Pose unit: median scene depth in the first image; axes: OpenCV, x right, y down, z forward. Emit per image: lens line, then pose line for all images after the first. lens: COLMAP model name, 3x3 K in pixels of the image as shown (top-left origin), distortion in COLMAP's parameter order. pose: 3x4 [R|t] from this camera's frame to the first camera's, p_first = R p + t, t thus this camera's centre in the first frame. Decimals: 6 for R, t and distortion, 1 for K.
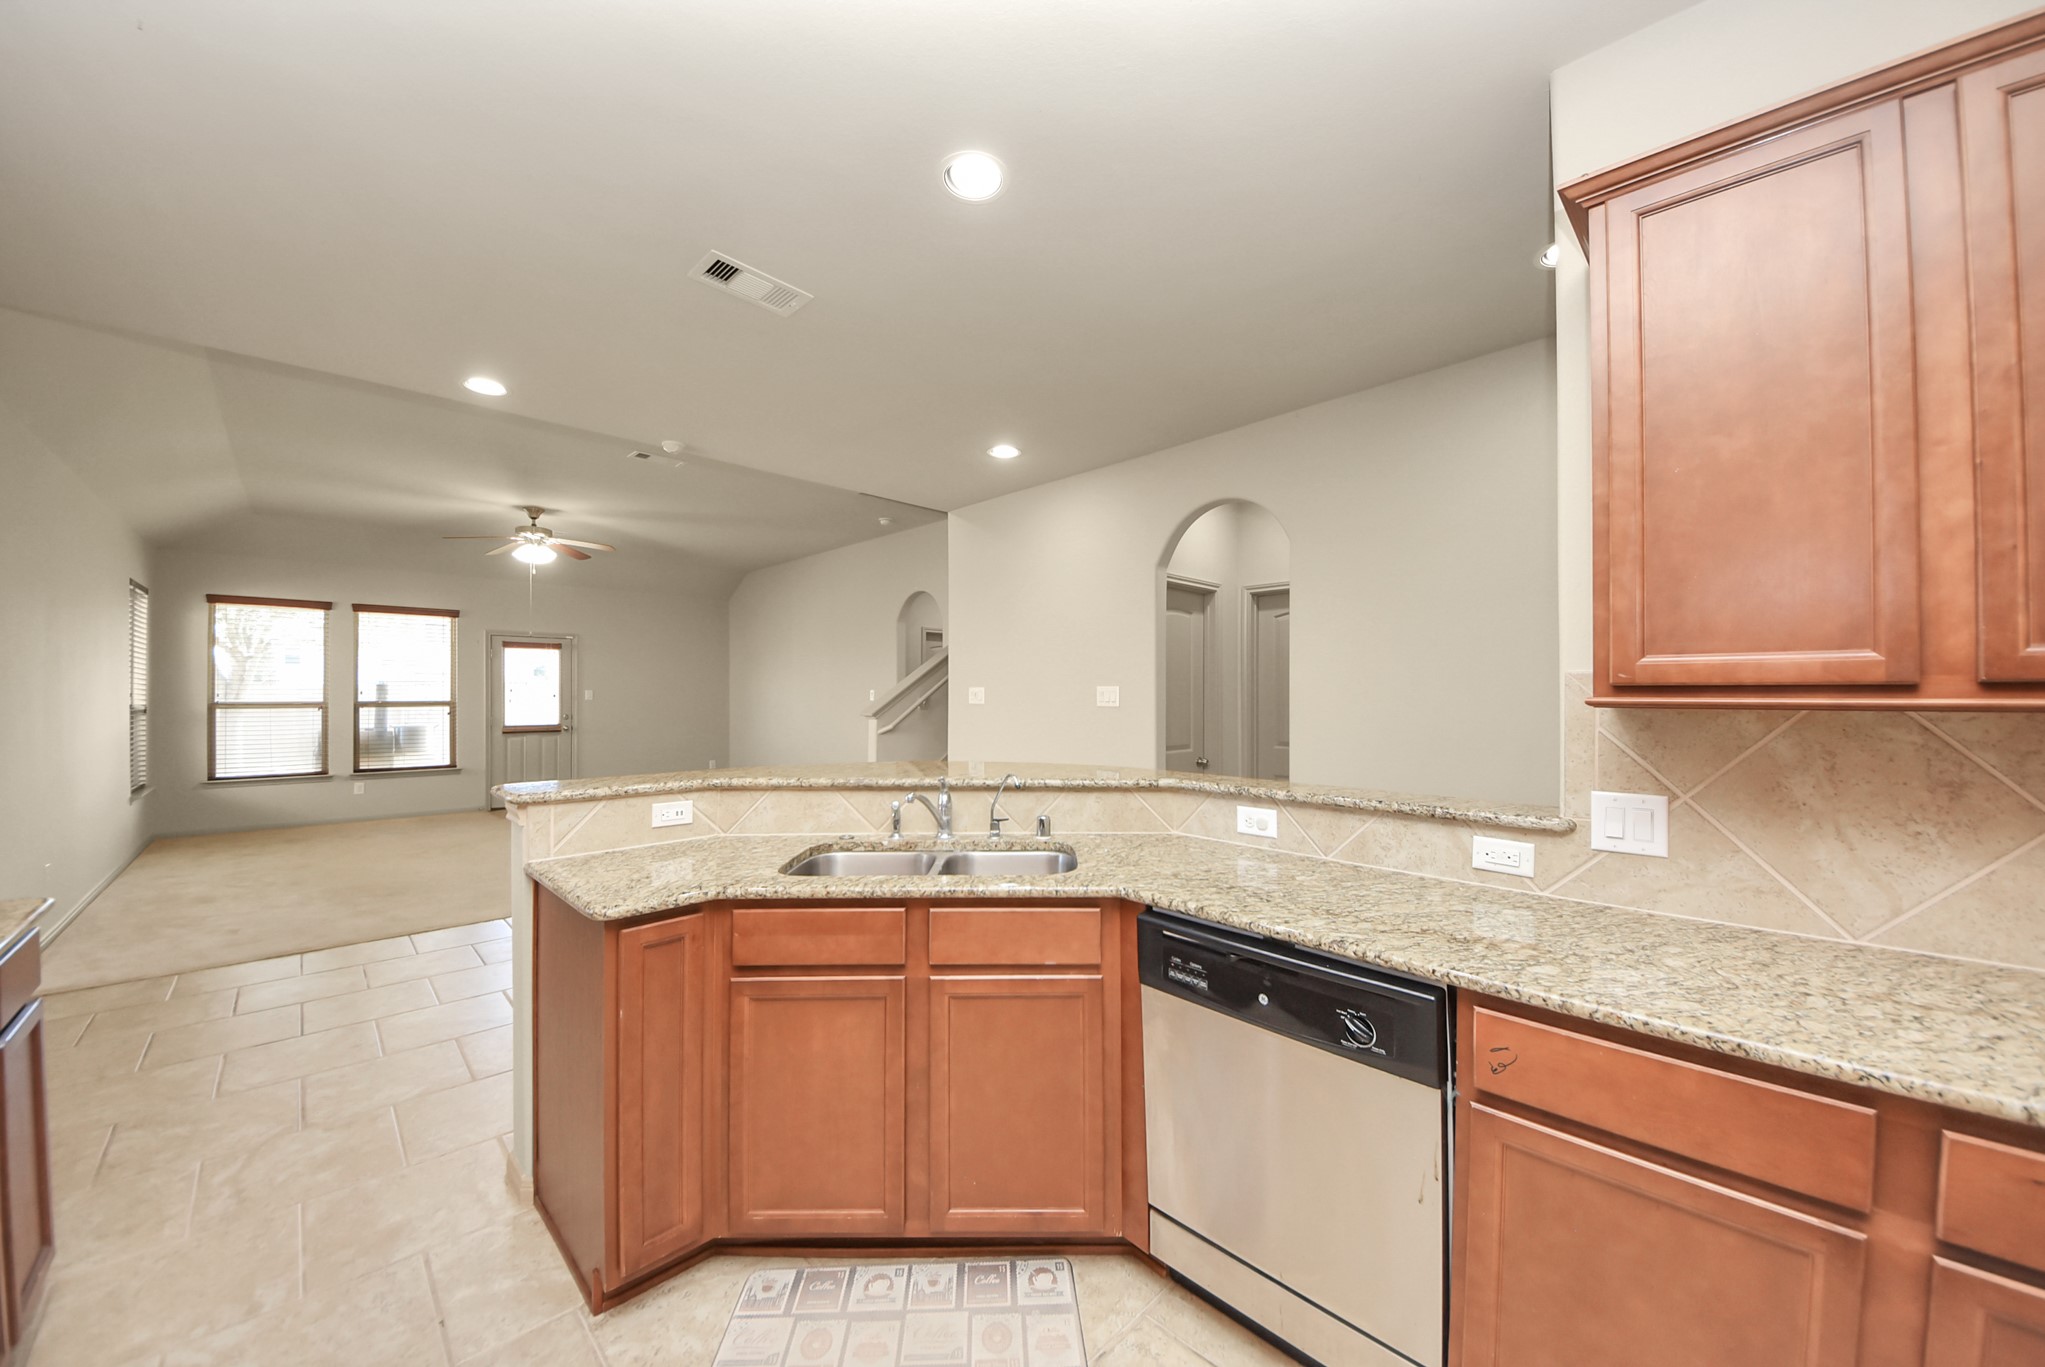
lens RADIAL K [[751.4, 0, 1030.0], [0, 751.4, 692.6], [0, 0, 1]] dist [0.108048, -0.049854]
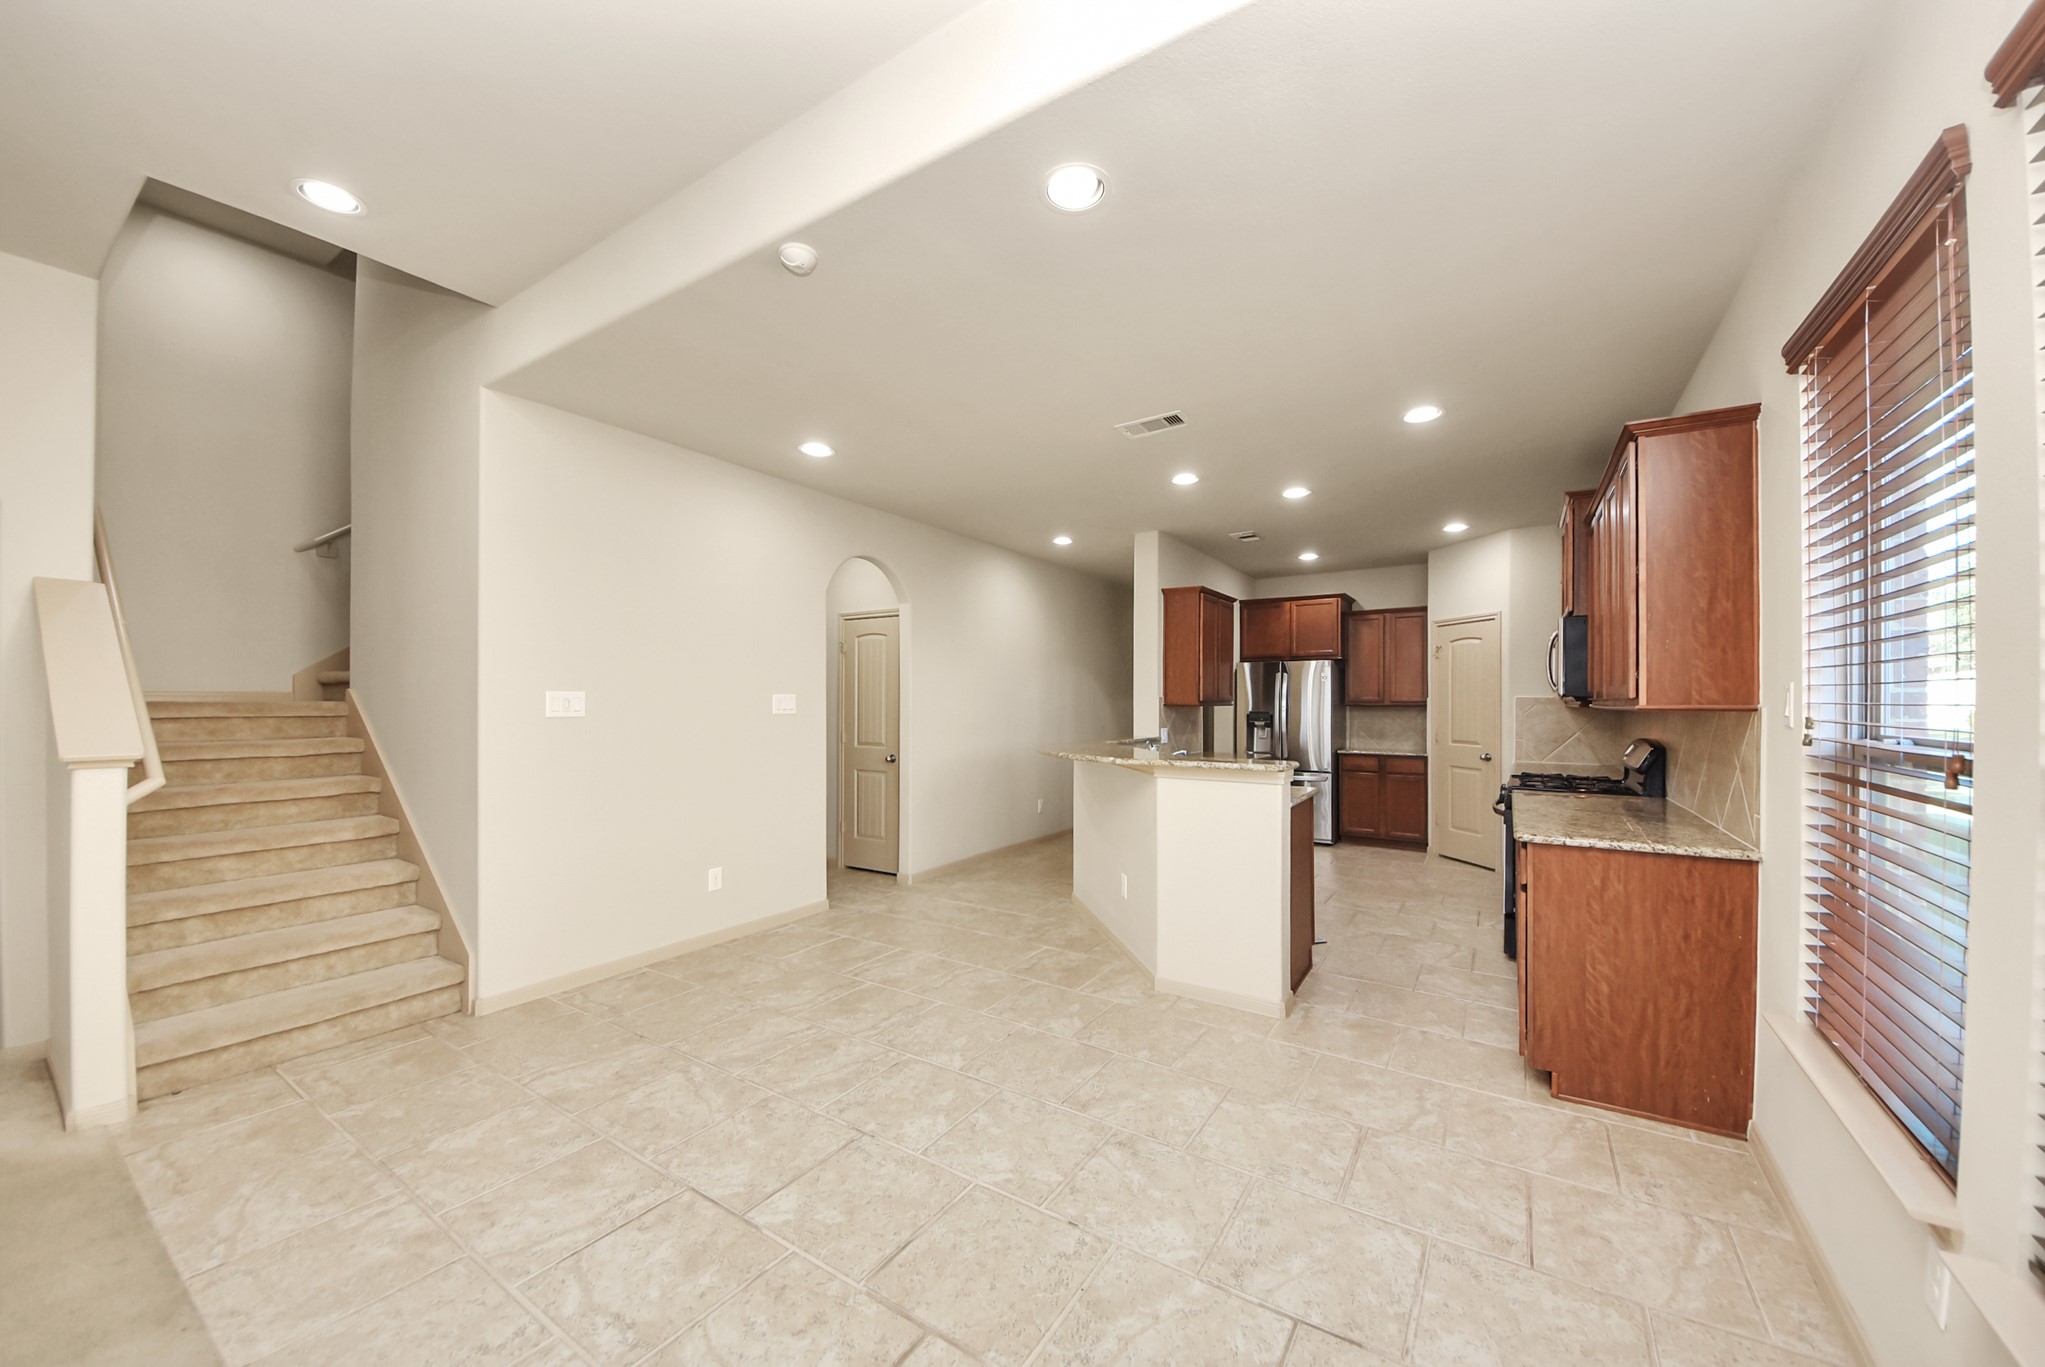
lens RADIAL K [[751.4, 0, 1030.0], [0, 751.4, 692.6], [0, 0, 1]] dist [0.108048, -0.049854]
pose [[-0.210973, 0.018169, 0.977323, -2.504578], [-0.002532, 0.999814, -0.019133, 0.019786], [-0.977489, -0.006511, -0.210888, 2.241131]]
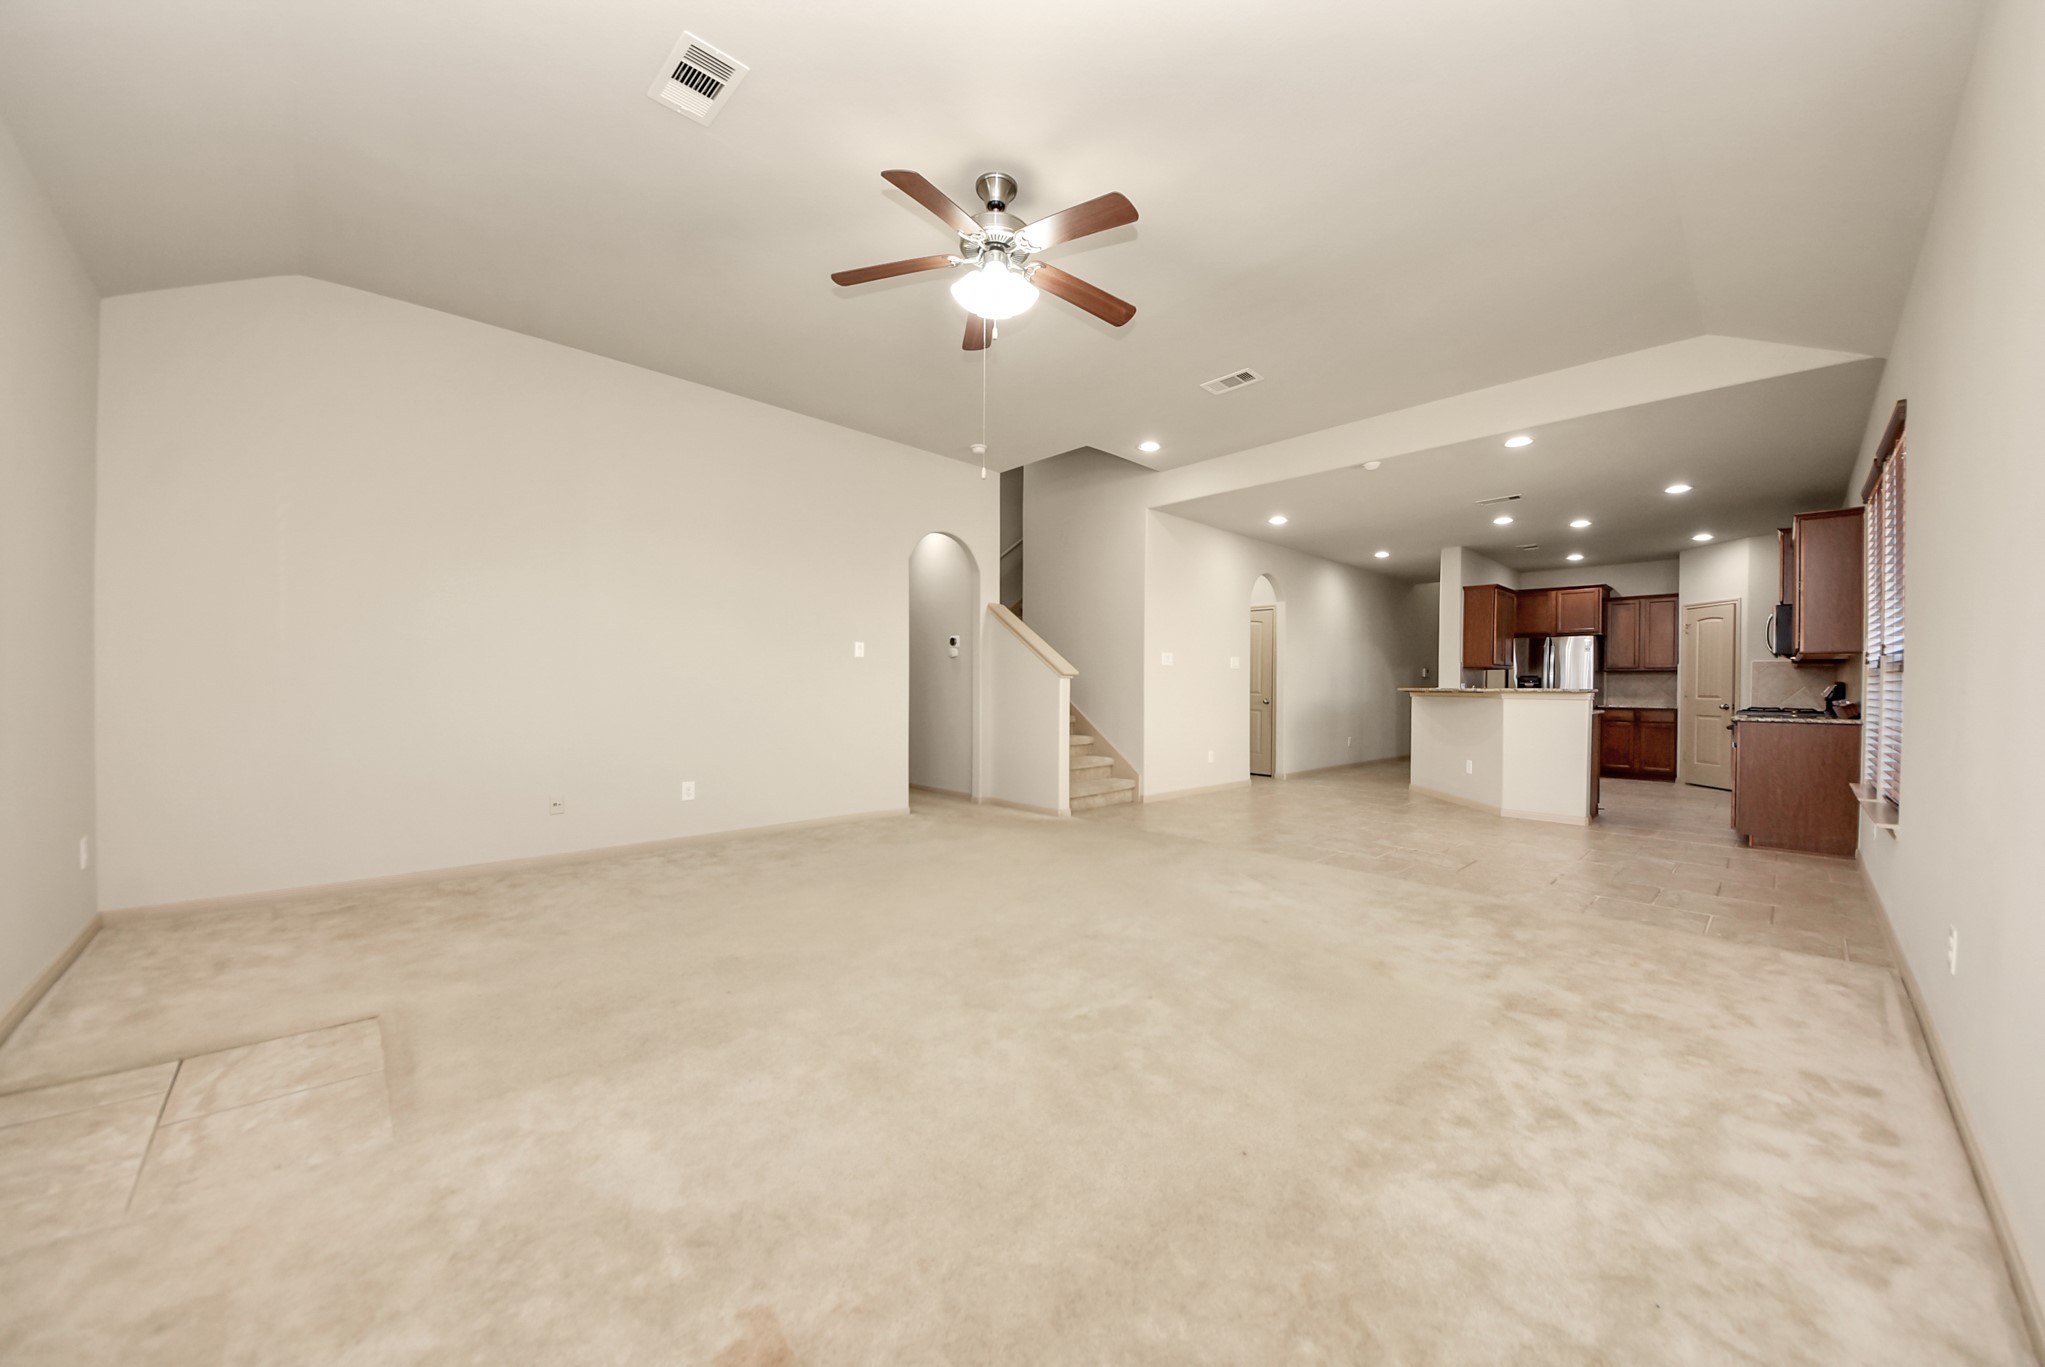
lens RADIAL K [[734.0, 0, 1032.8], [0, 734.0, 686.1], [0, 0, 1]] dist [0.021324, -0.007425]
pose [[0.022186, 0.005907, 0.999736, -3.933433], [-0.009113, 0.999942, -0.005706, 0.161943], [-0.999712, -0.008984, 0.022239, 3.449634]]
